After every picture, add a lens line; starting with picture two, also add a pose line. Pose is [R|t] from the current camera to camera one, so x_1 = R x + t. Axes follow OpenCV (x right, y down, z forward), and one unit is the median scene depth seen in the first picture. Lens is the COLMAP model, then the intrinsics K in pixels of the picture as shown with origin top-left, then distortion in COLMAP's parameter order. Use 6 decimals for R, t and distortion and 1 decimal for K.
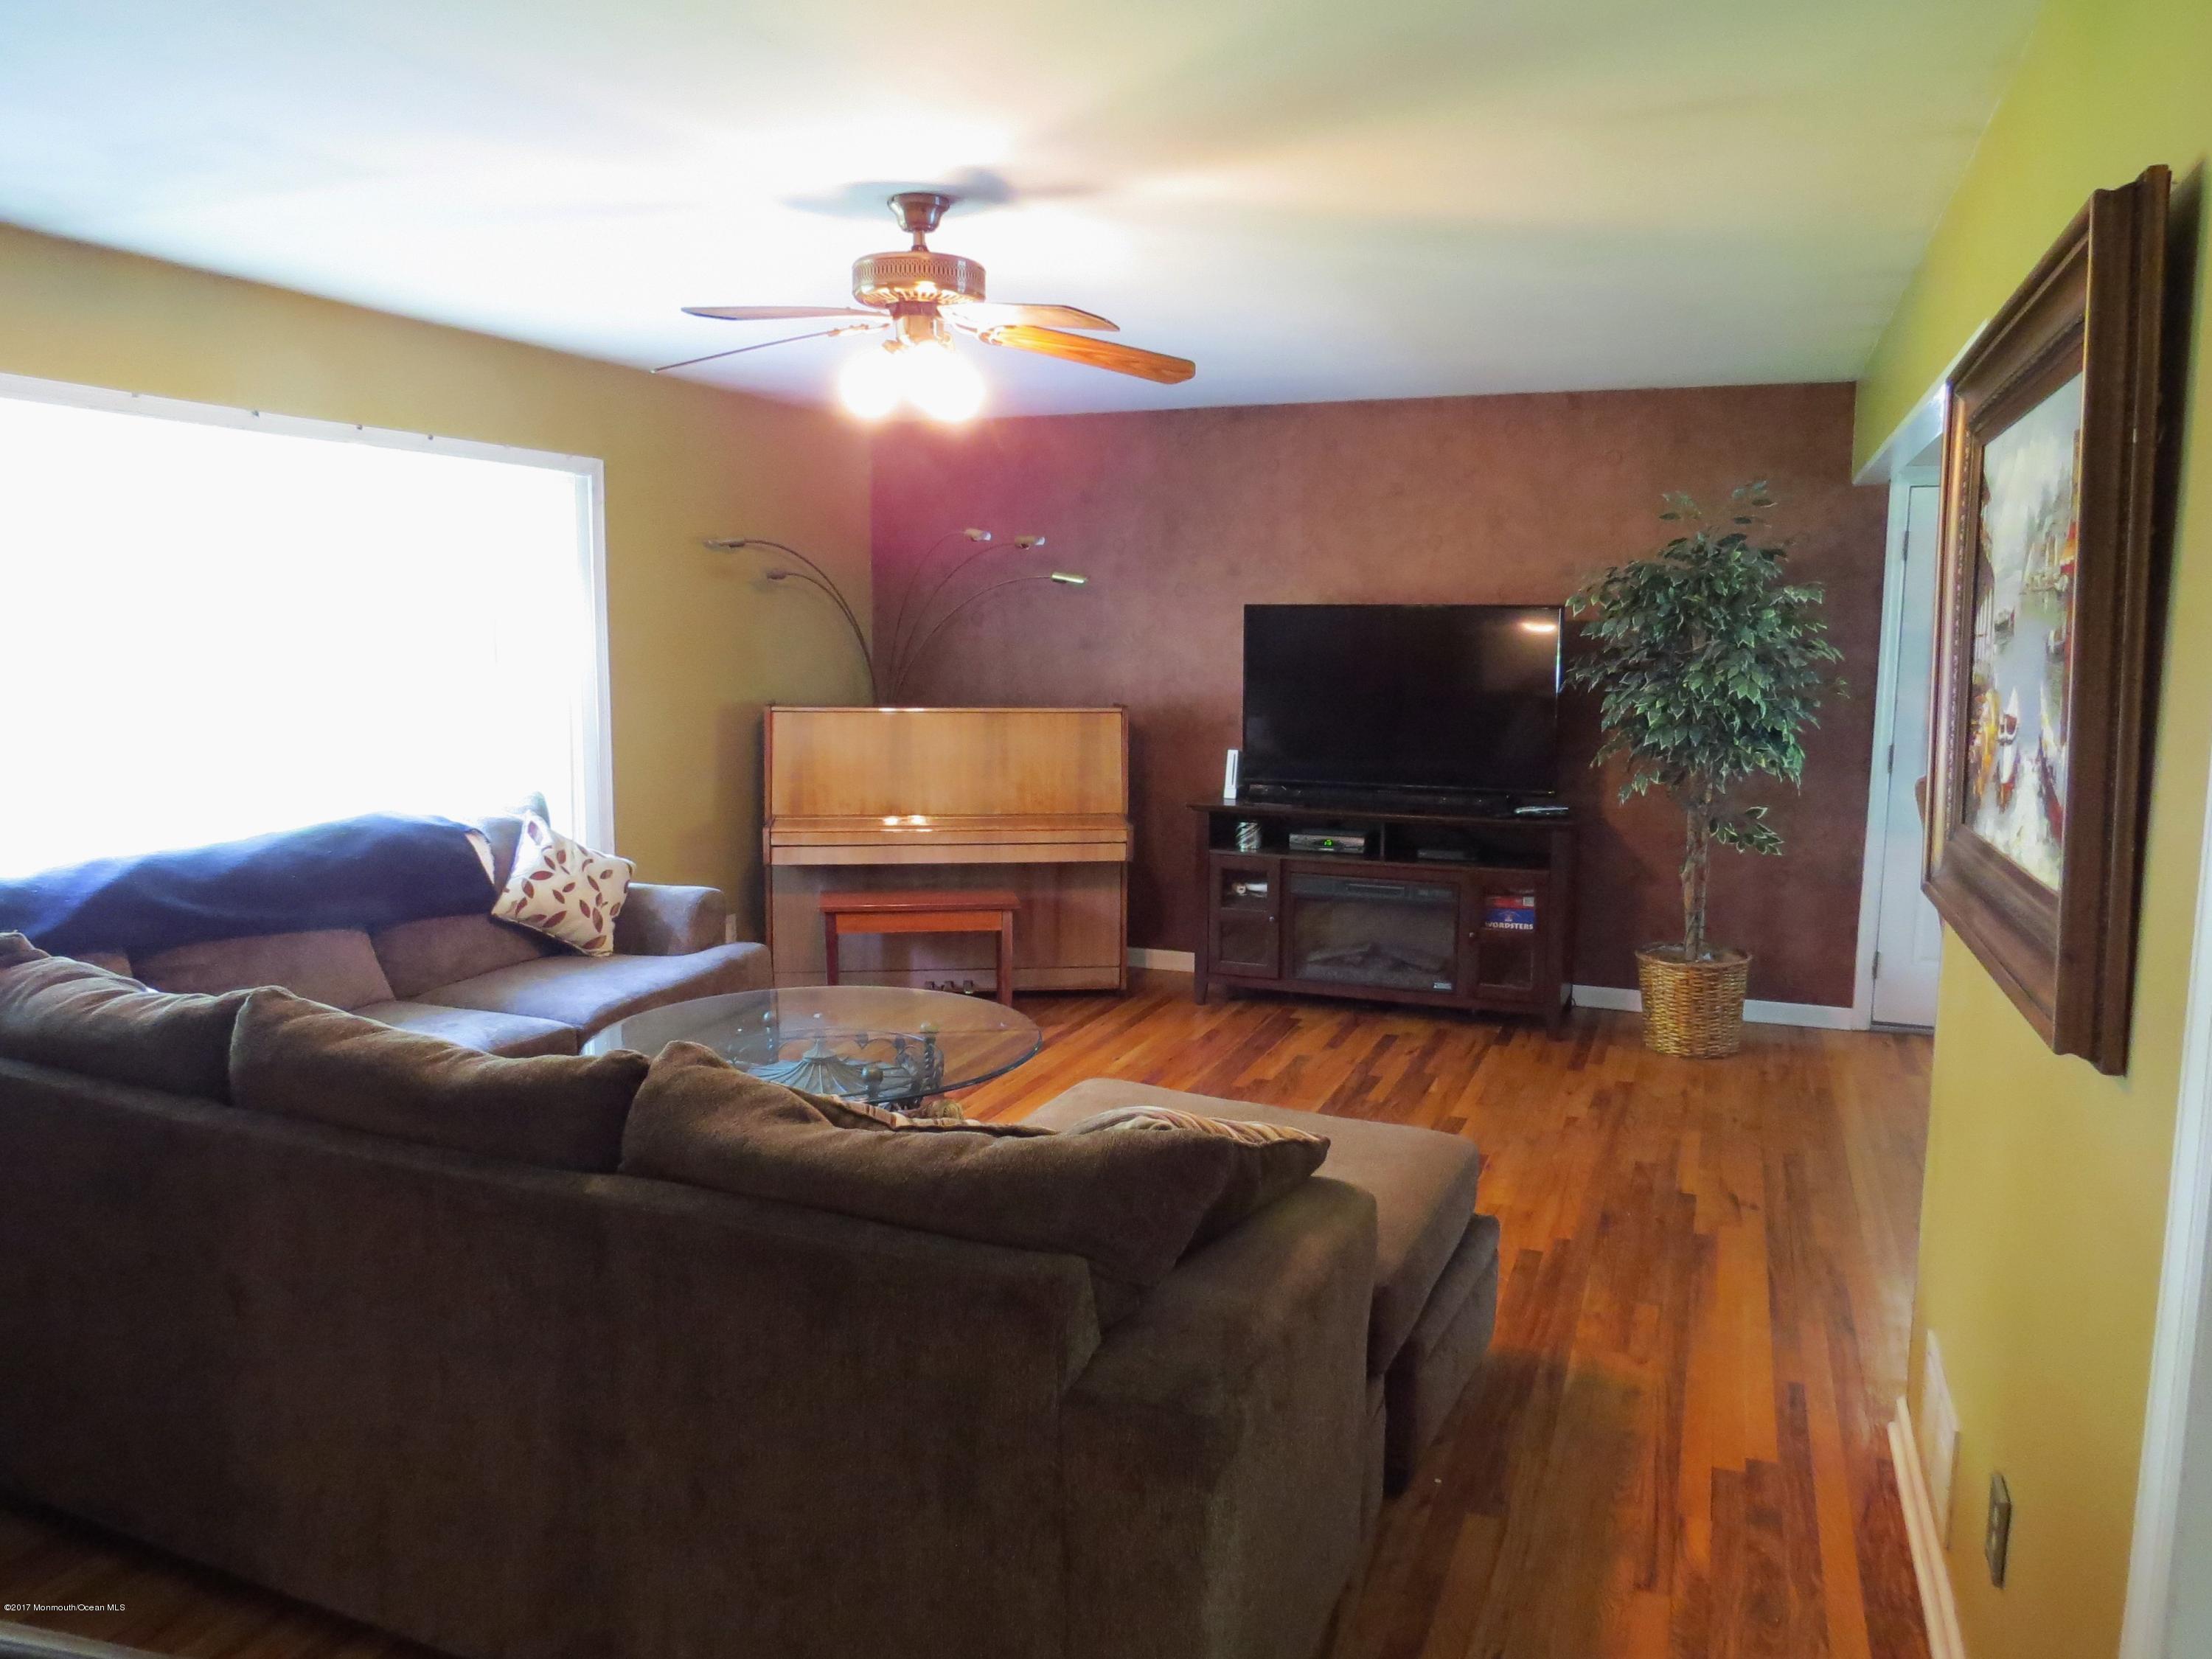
lens RADIAL K [[1576.4, 0, 1109.6], [0, 1576.4, 825.0], [0, 0, 1]] dist [-0.019984, 0.000854]
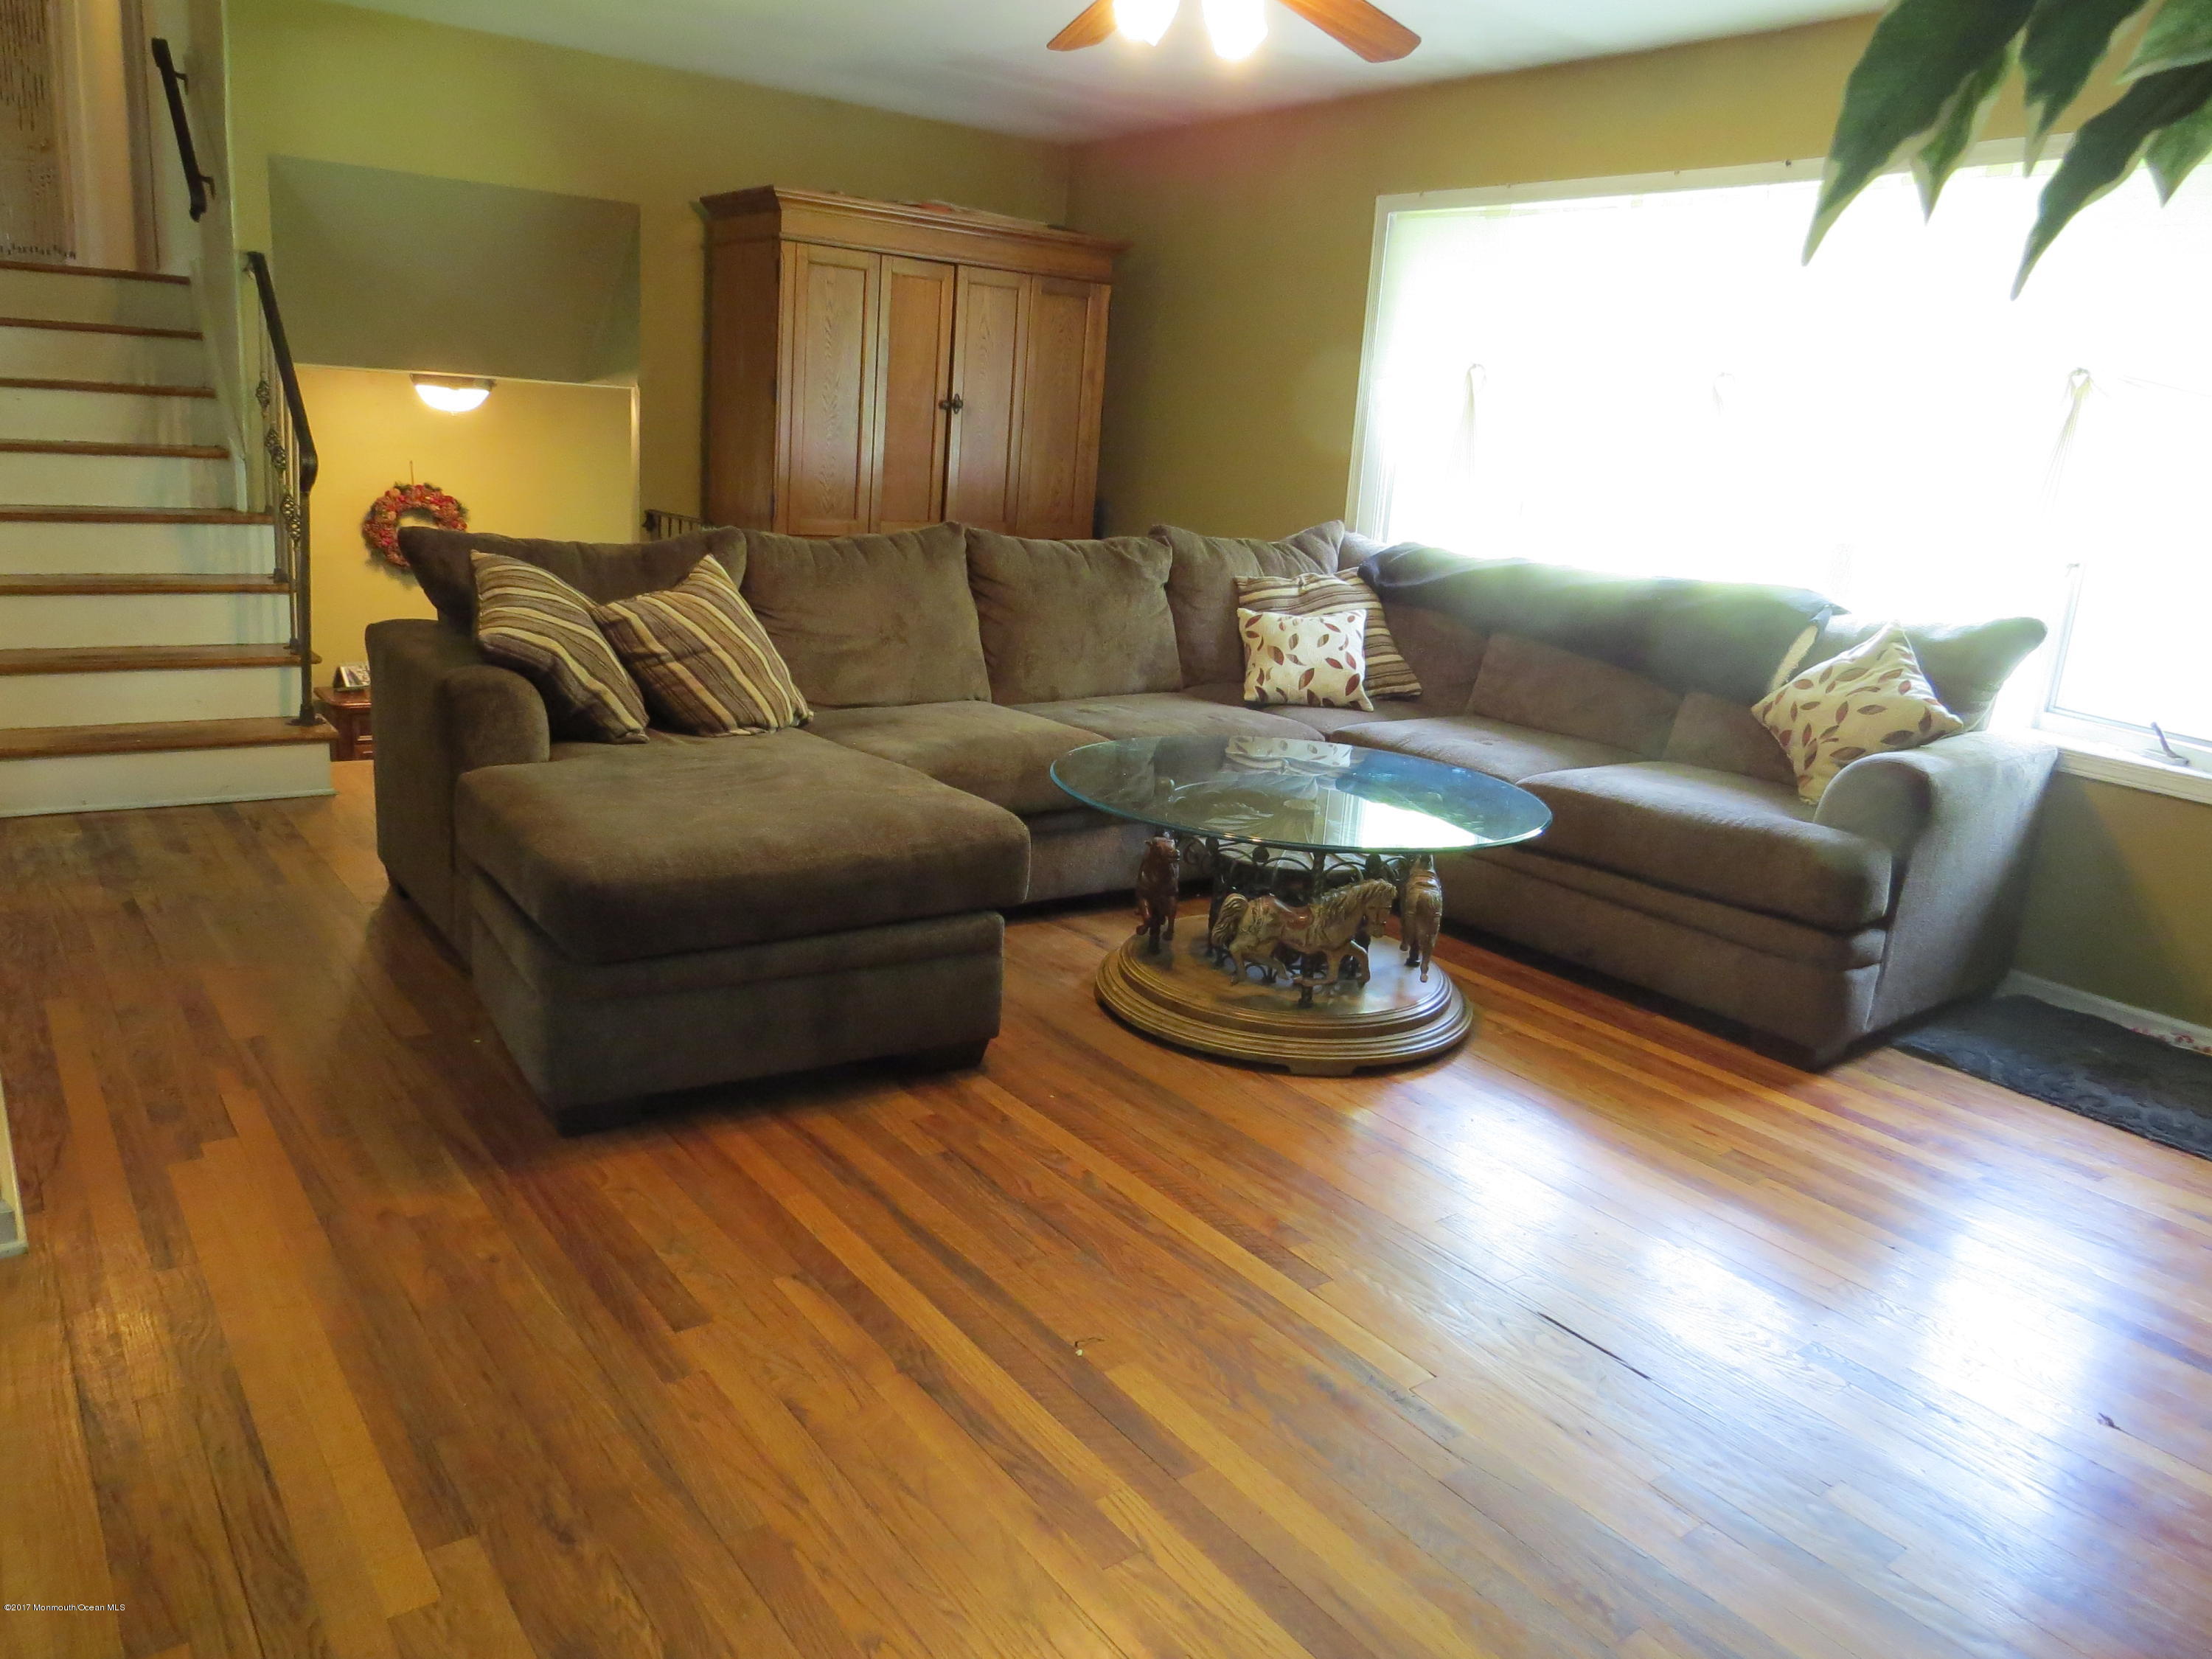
lens RADIAL K [[1576.4, 0, 1112.2], [0, 1576.4, 830.8], [0, 0, 1]] dist [-0.019984, 0.000854]
pose [[-0.525094, 0.166911, -0.834516, 0.745389], [-0.177839, 0.937410, 0.299391, -0.109755], [0.832256, 0.305618, -0.462545, 1.572127]]
